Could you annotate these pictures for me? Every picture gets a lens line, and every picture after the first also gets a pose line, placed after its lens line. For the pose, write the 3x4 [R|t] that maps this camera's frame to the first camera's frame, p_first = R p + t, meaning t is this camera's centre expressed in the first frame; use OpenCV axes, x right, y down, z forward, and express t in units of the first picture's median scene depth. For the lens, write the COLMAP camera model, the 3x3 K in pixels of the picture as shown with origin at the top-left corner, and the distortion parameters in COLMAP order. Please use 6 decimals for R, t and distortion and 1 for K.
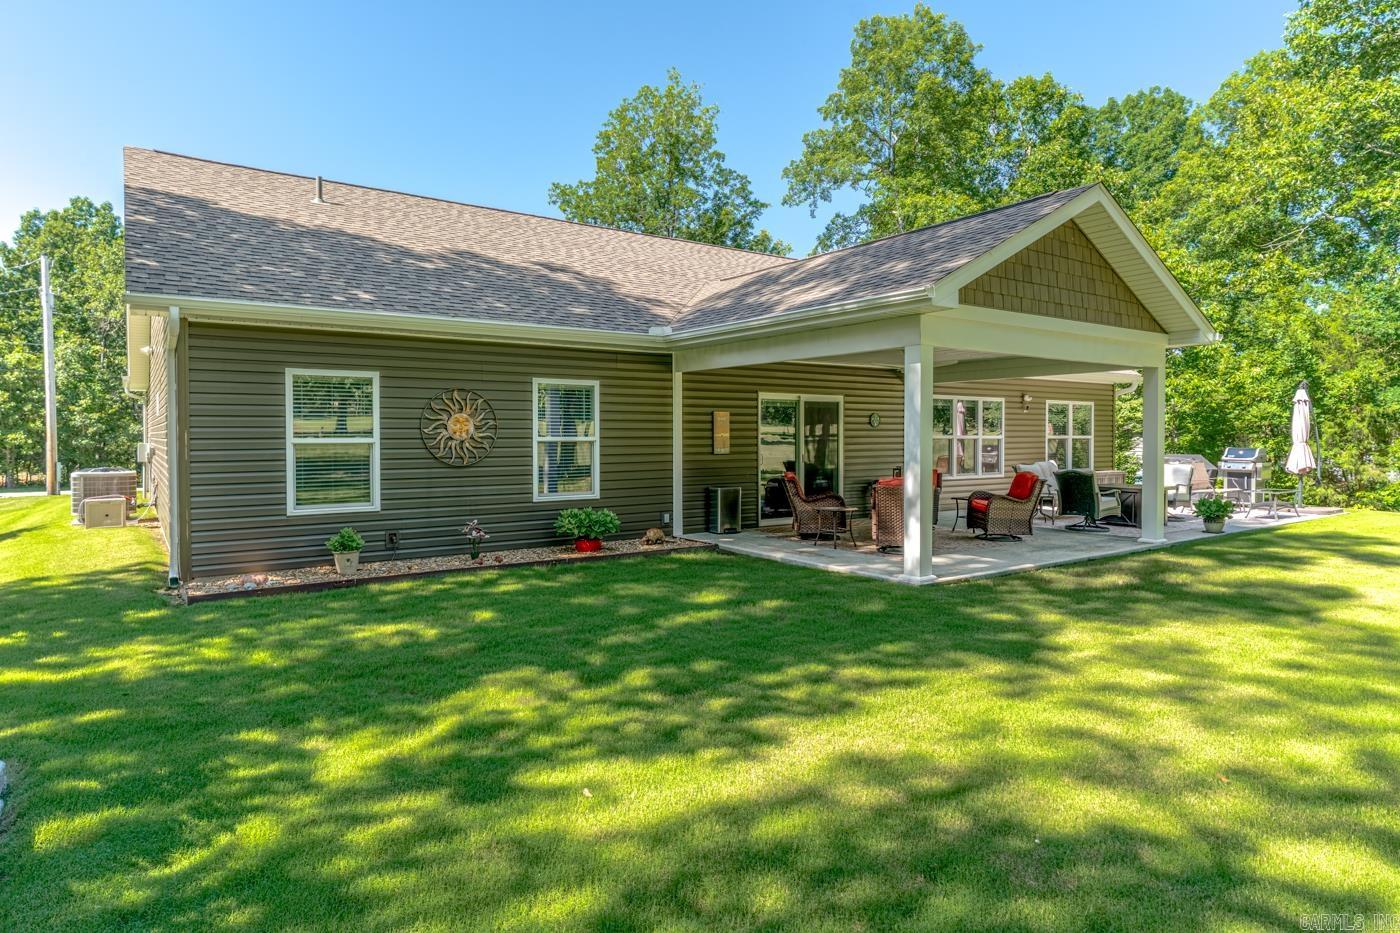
lens RADIAL K [[806.6, 0, 696.4], [0, 806.6, 467.5], [0, 0, 1]] dist [0.012122, 0.000584]
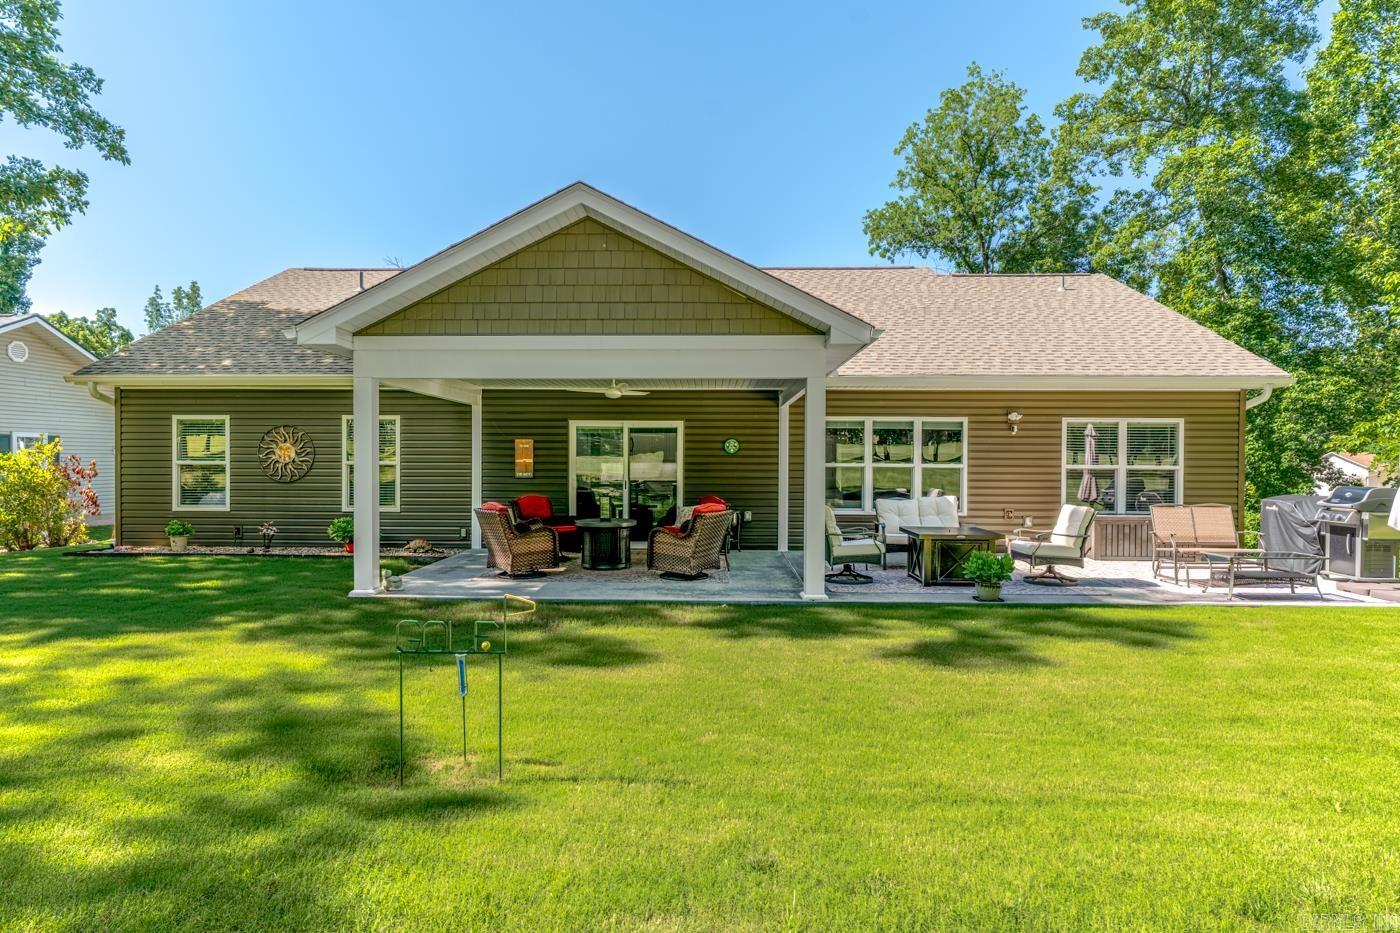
lens RADIAL K [[806.6, 0, 696.4], [0, 806.6, 467.5], [0, 0, 1]] dist [0.012122, 0.000584]
pose [[0.794749, 0.011134, -0.606836, 1.062811], [-0.030735, 0.999287, -0.021919, -0.016895], [0.606160, 0.036071, 0.794525, 0.328289]]
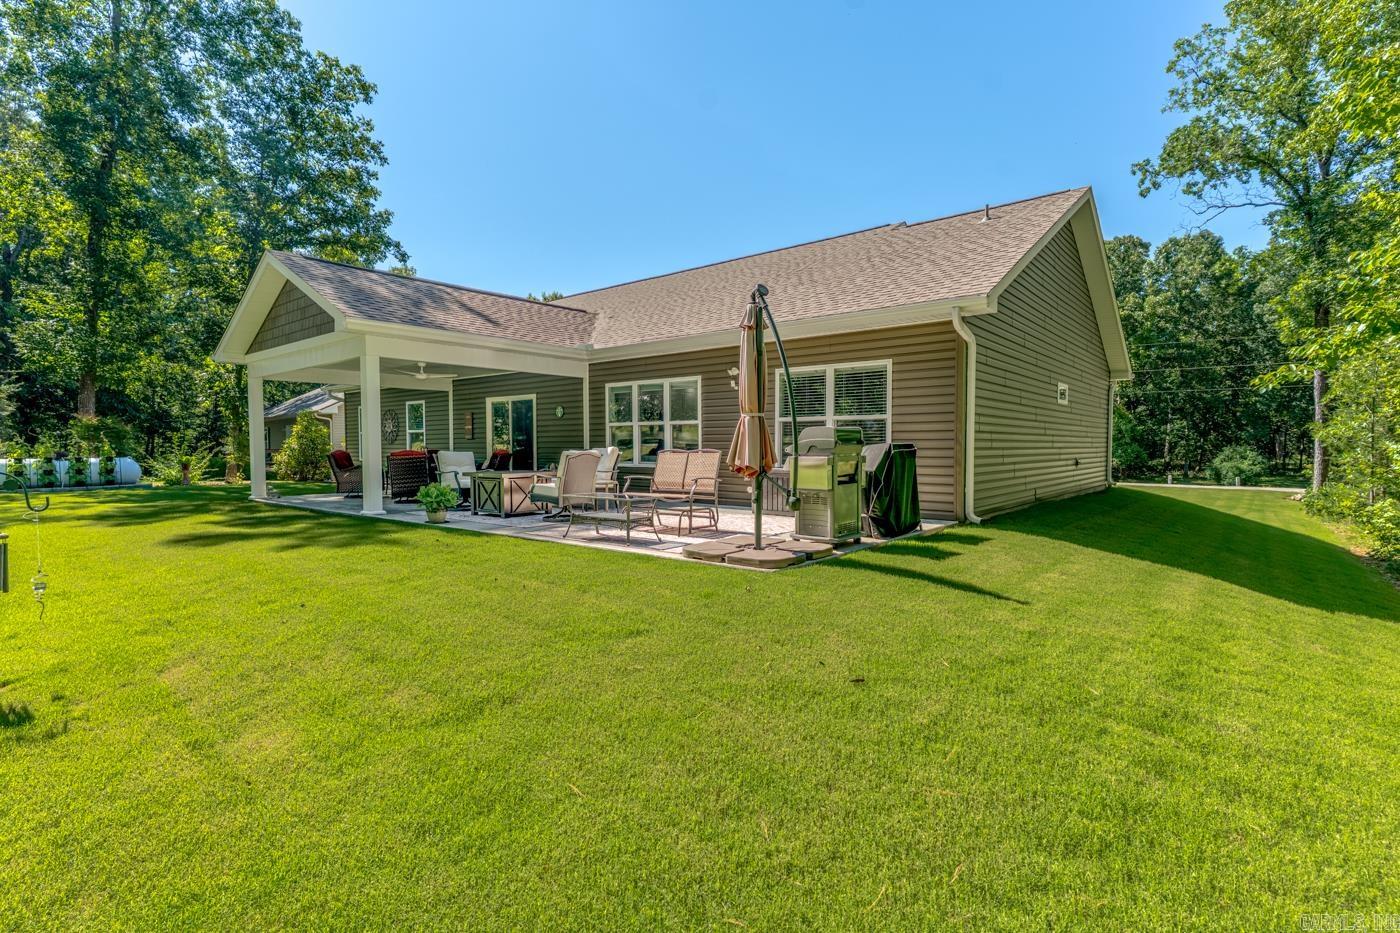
lens RADIAL K [[687.3, 0, 691.6], [0, 687.3, 477.7], [0, 0, 1]] dist [0.015538, 0.000077]
pose [[0.242116, 0.045139, -0.969197, 1.760234], [-0.036469, 0.998635, 0.037399, -0.009664], [0.969562, 0.026291, 0.243432, 1.332310]]
